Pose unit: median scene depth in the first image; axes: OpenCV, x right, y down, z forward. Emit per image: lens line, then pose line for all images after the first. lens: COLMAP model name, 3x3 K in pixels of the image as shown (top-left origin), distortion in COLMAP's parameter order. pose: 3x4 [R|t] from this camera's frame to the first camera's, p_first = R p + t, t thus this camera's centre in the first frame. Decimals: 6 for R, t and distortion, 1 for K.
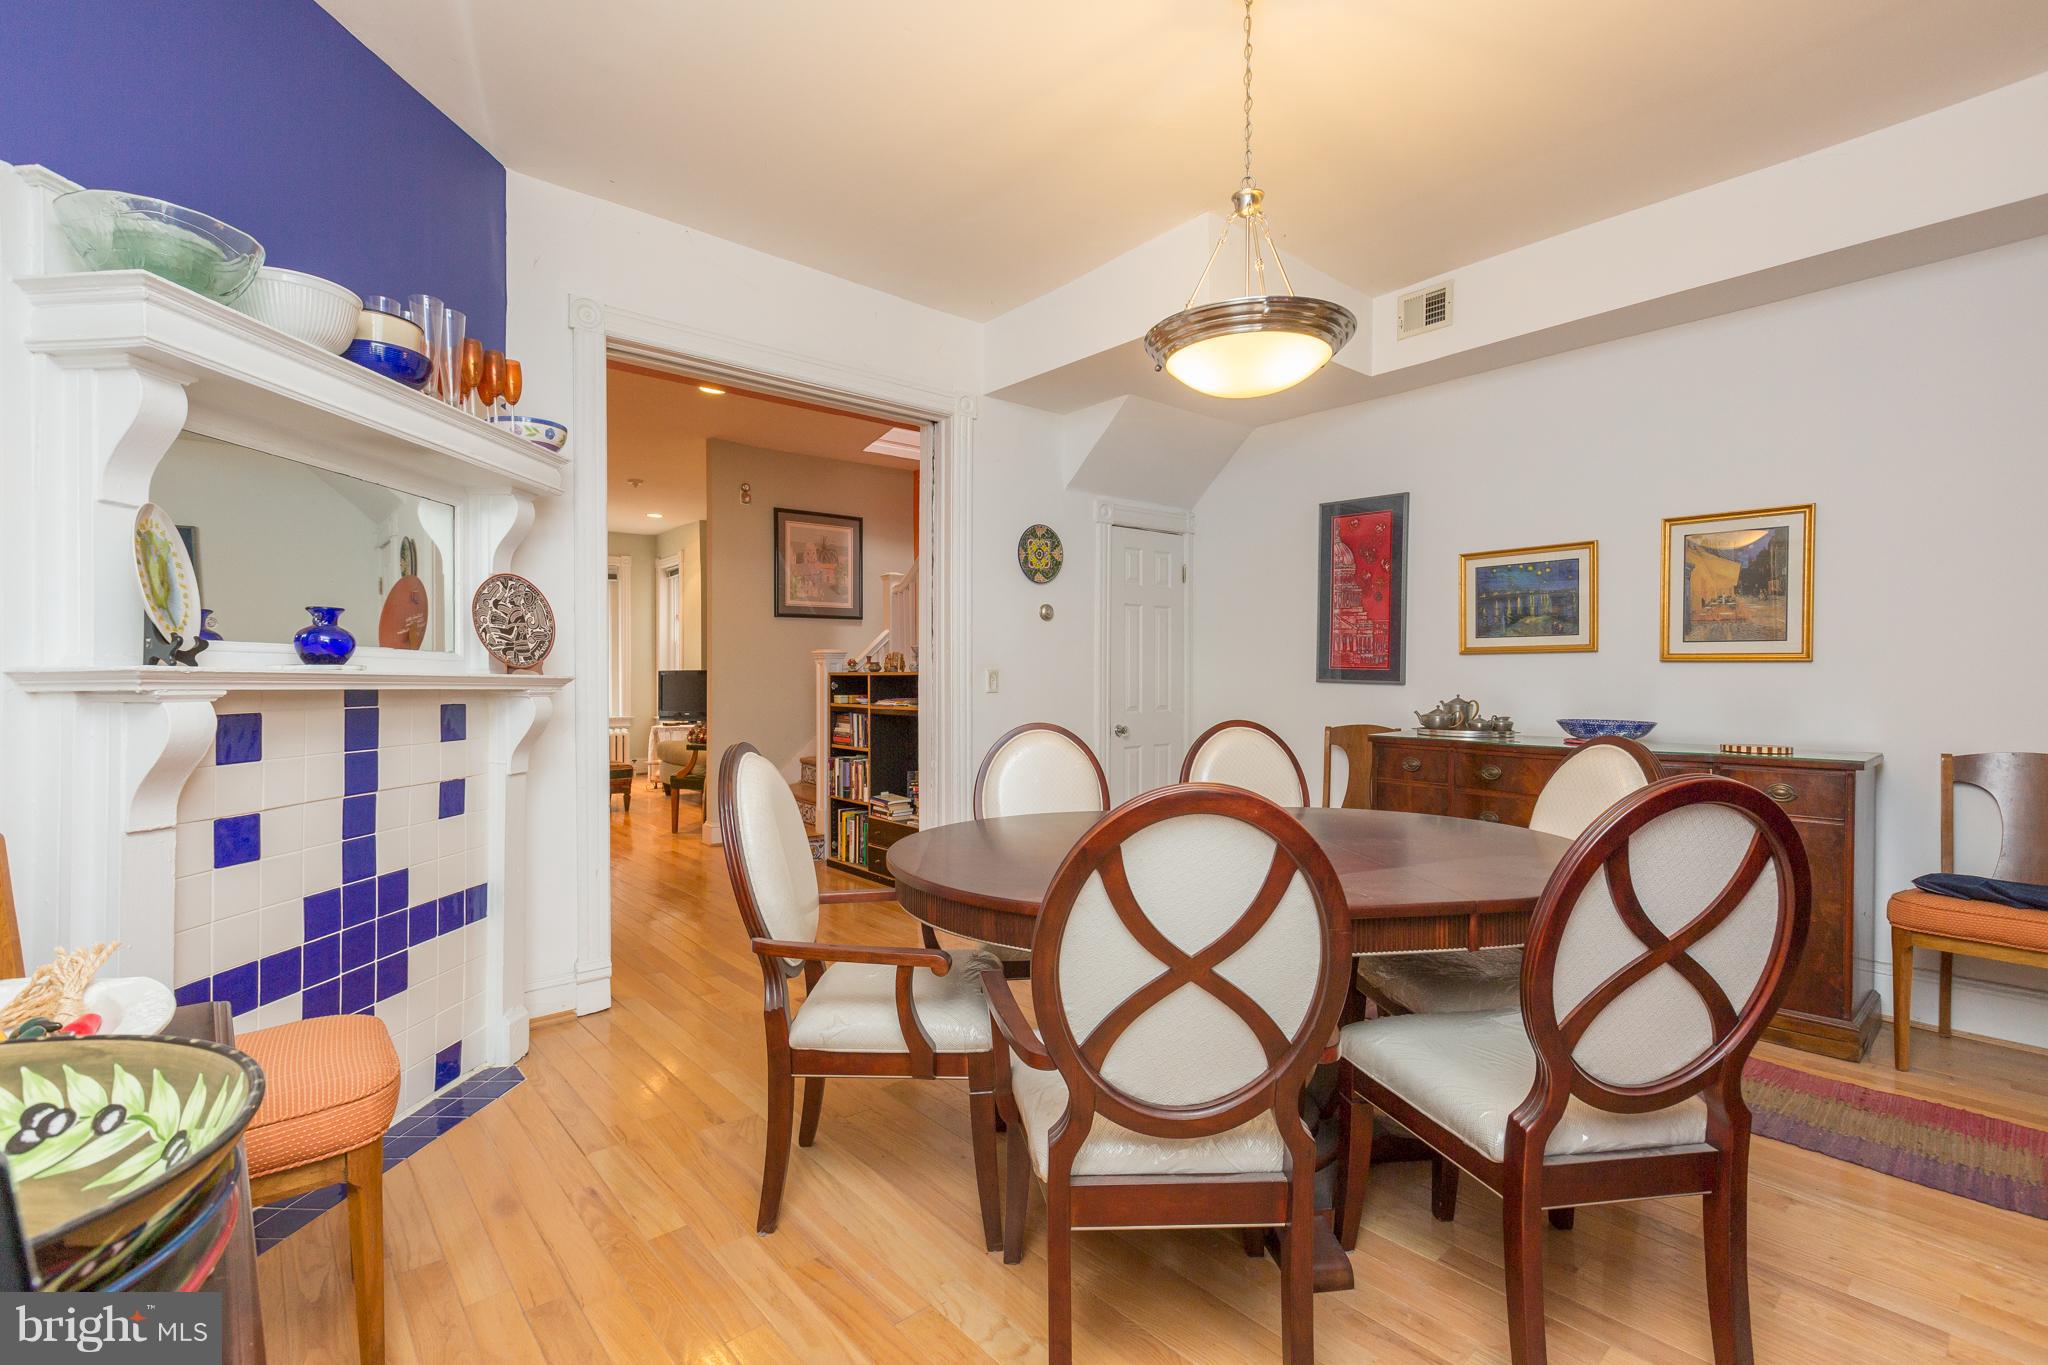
lens RADIAL K [[912.5, 0, 1024.0], [0, 912.5, 682.5], [0, 0, 1]] dist [-0.000091, -0.000004]
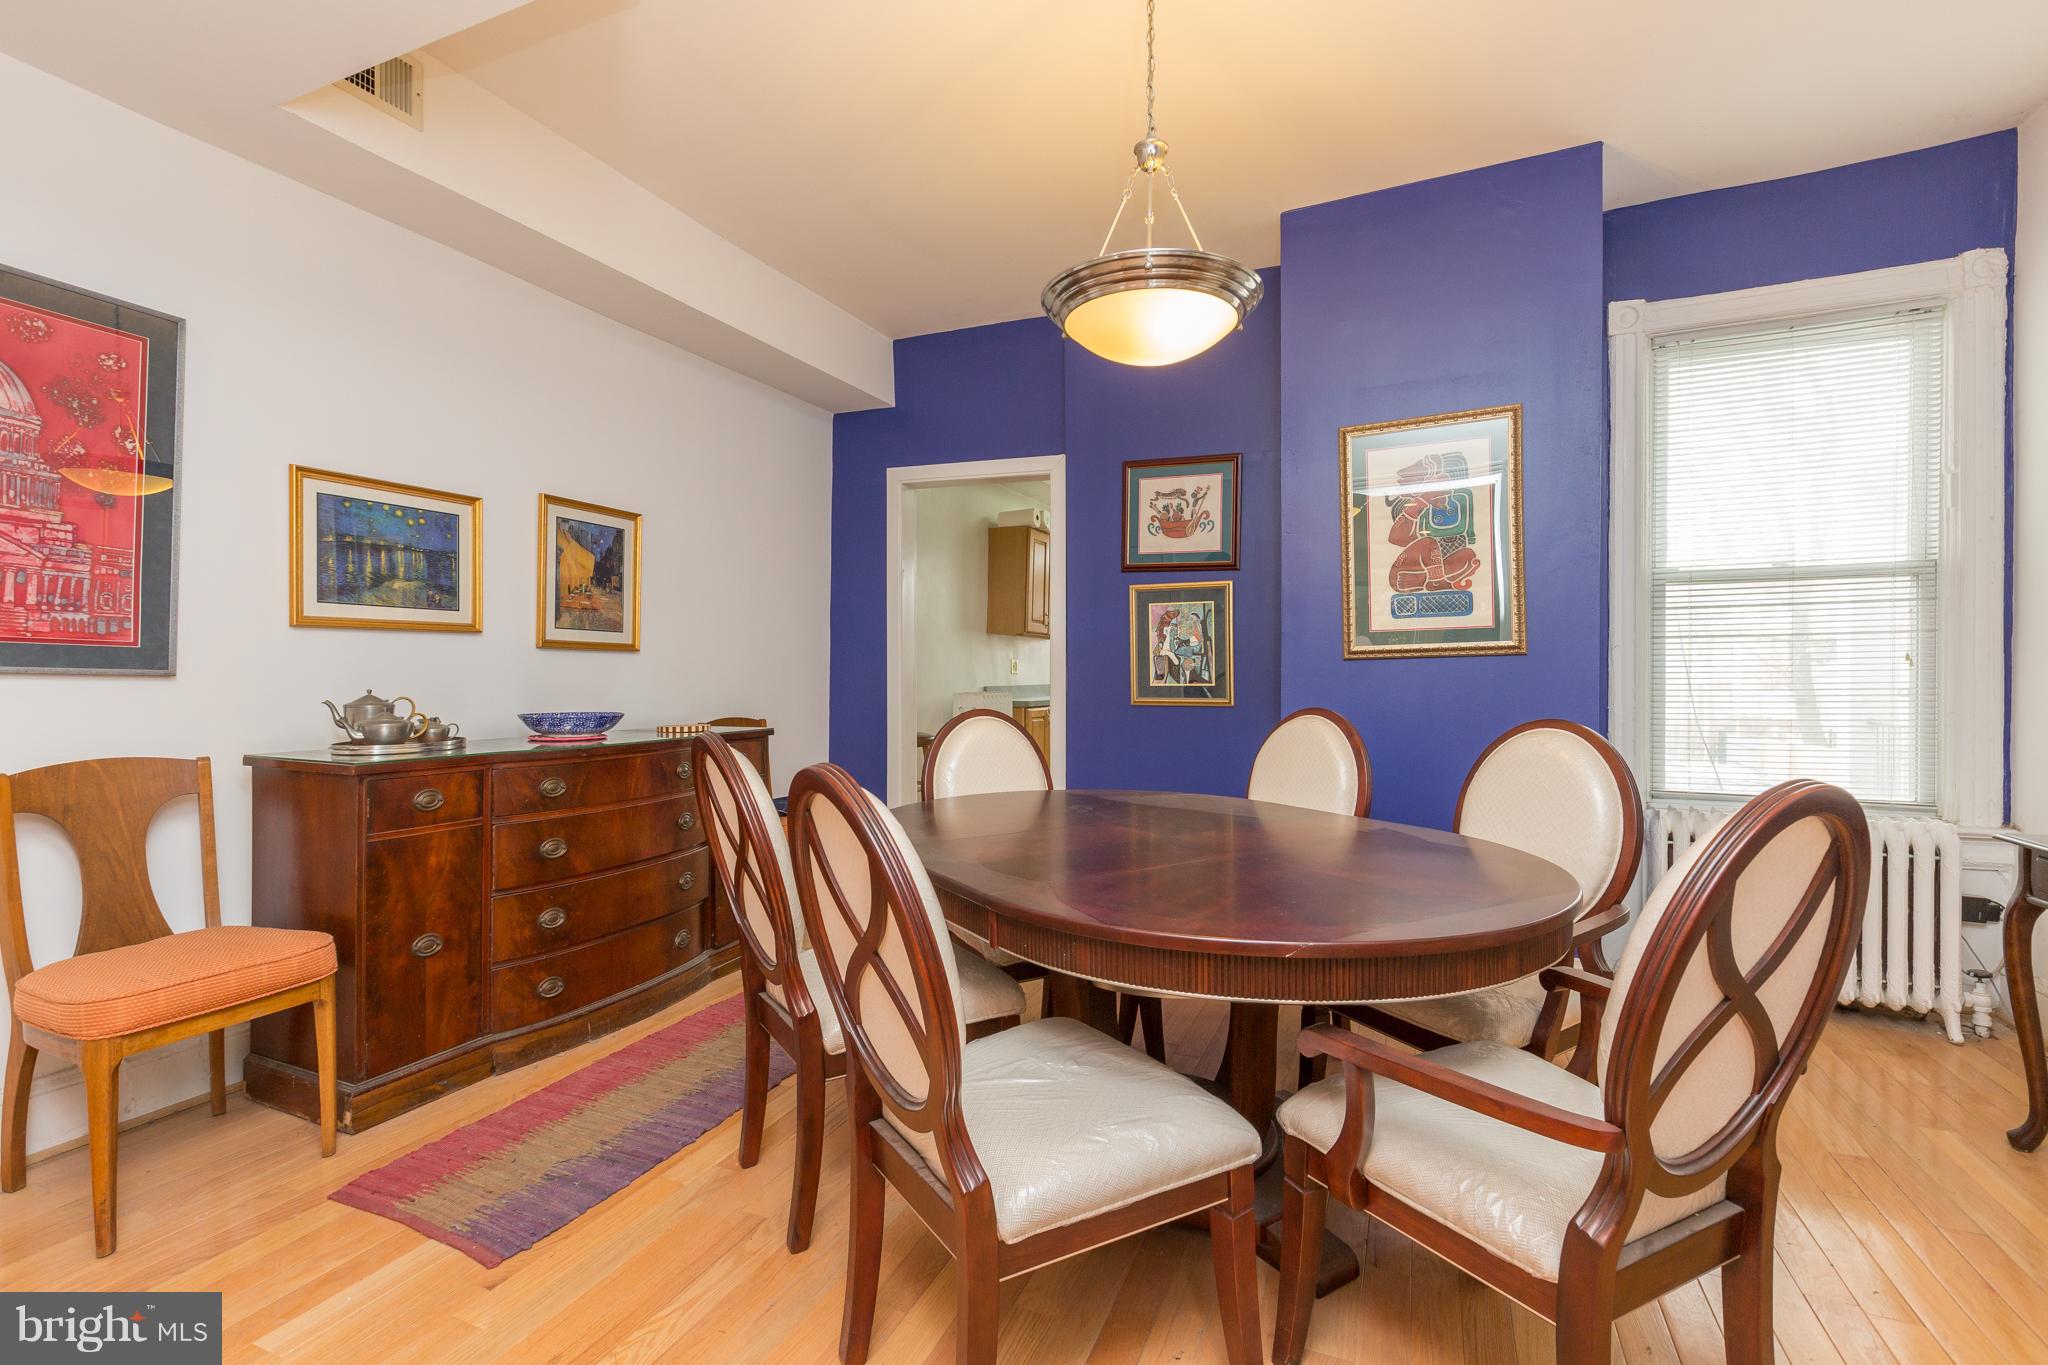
lens RADIAL K [[912.5, 0, 1024.0], [0, 912.5, 682.5], [0, 0, 1]] dist [-0.000091, -0.000004]
pose [[-0.419777, -0.010345, 0.907568, -0.355288], [0.005236, 0.999891, 0.013819, 0.001556], [-0.907612, 0.010553, -0.419677, 0.988578]]
